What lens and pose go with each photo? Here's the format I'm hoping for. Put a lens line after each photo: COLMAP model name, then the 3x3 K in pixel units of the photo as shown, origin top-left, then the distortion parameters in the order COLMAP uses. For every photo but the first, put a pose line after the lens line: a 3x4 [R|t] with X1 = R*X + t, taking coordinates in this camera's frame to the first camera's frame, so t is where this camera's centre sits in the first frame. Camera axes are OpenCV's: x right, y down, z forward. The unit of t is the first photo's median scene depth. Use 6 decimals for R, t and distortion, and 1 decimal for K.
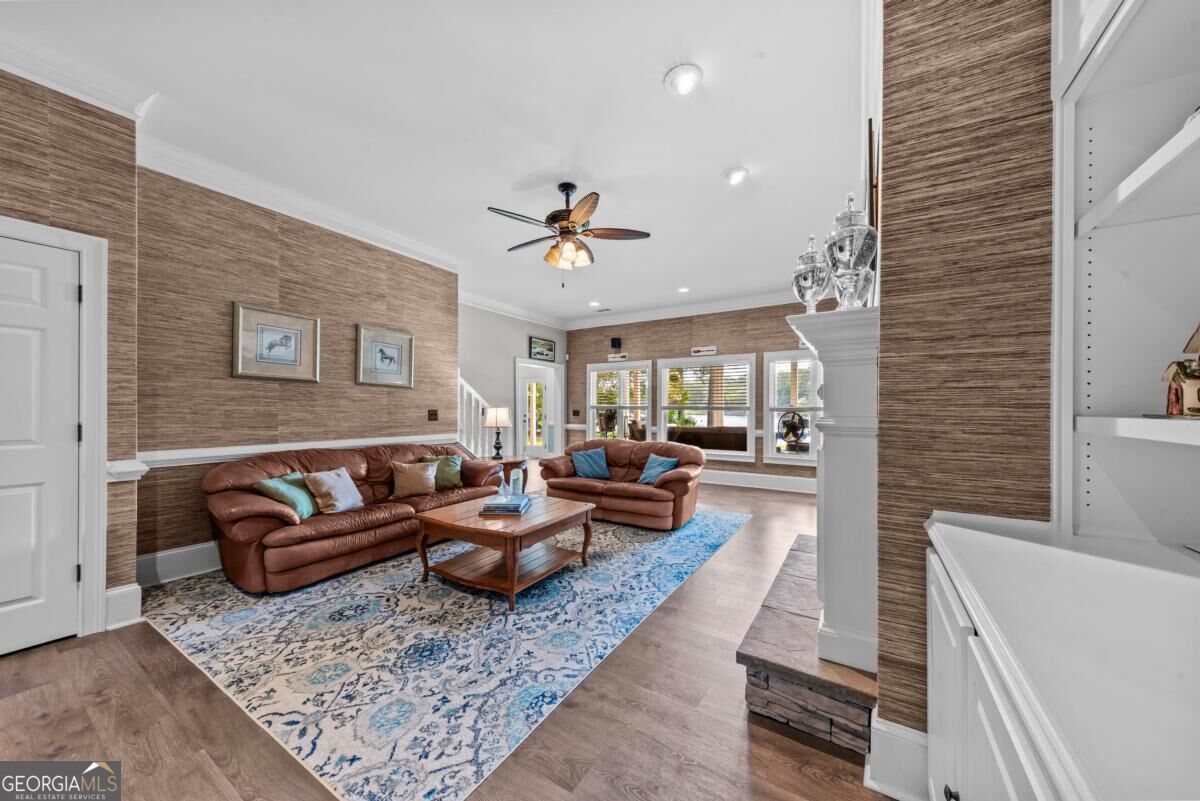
lens RADIAL K [[415.2, 0, 602.6], [0, 415.2, 411.3], [0, 0, 1]] dist [0.012720, -0.001158]
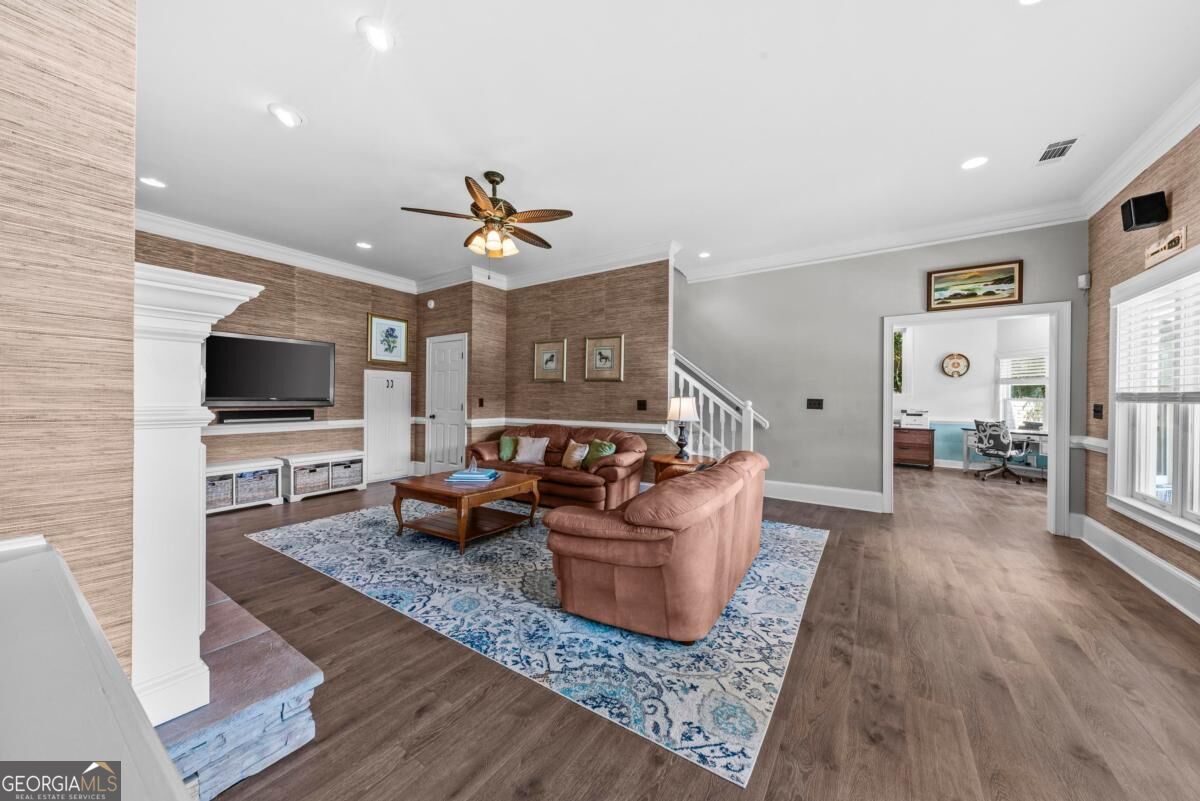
lens RADIAL K [[415.2, 0, 605.4], [0, 415.2, 399.0], [0, 0, 1]] dist [0.012720, -0.001158]
pose [[-0.023800, -0.002211, -0.999714, 0.719237], [-0.011625, 0.999931, -0.001935, -0.003519], [0.999649, 0.011576, -0.023824, 1.027387]]
